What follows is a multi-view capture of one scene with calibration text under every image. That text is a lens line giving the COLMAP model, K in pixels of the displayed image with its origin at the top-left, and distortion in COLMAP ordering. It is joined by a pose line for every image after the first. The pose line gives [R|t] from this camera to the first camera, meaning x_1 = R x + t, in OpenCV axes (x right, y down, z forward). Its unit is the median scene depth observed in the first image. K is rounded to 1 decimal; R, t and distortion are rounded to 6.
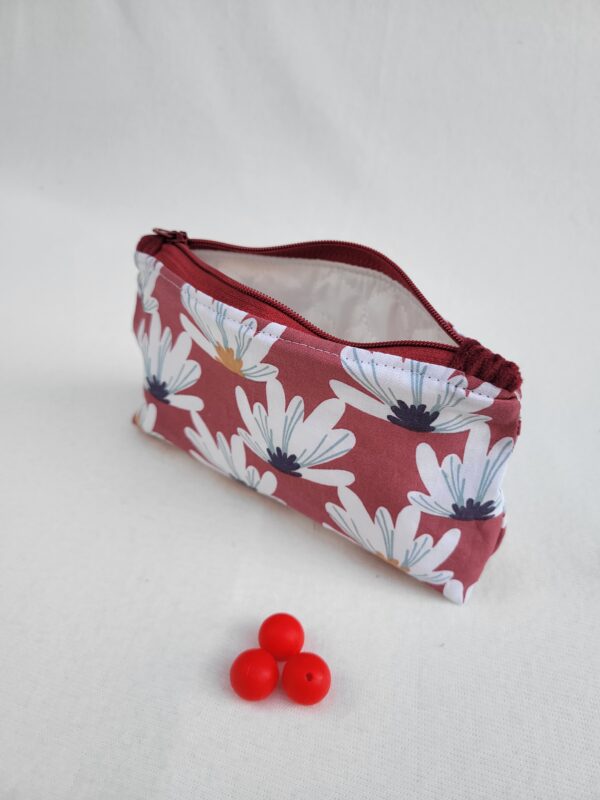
lens RADIAL K [[620.8, 0, 302.6], [0, 620.8, 404.3], [0, 0, 1]] dist [0.026923, -0.008010]
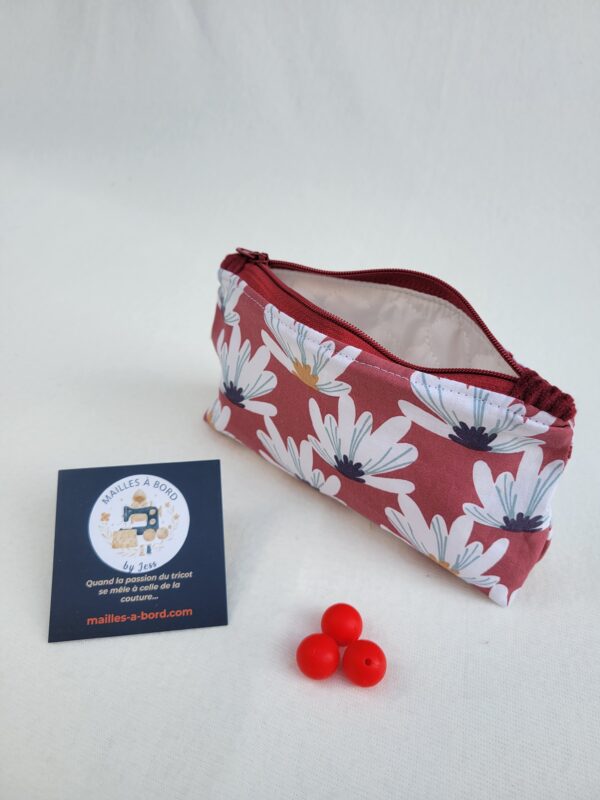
lens RADIAL K [[620.8, 0, 297.3], [0, 620.8, 397.5], [0, 0, 1]] dist [0.026923, -0.008010]
pose [[0.997270, 0.048952, -0.055288, -0.069888], [-0.048209, 0.998729, 0.014691, -0.046731], [0.055937, -0.011986, 0.998362, -0.115463]]
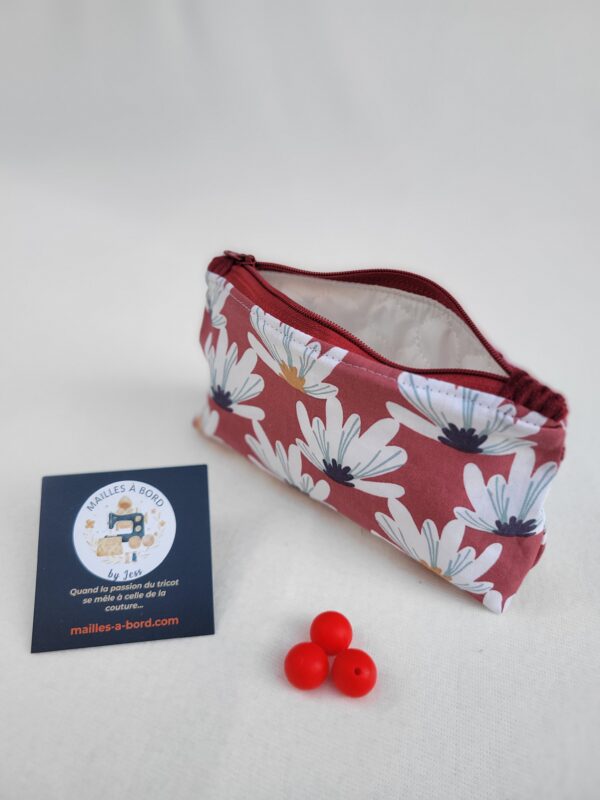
lens RADIAL K [[620.8, 0, 293.0], [0, 620.8, 396.3], [0, 0, 1]] dist [0.026923, -0.008010]
pose [[0.997115, 0.039646, -0.064733, -0.045287], [-0.039642, 0.999213, 0.001345, -0.039668], [0.064736, 0.001225, 0.997902, -0.092474]]
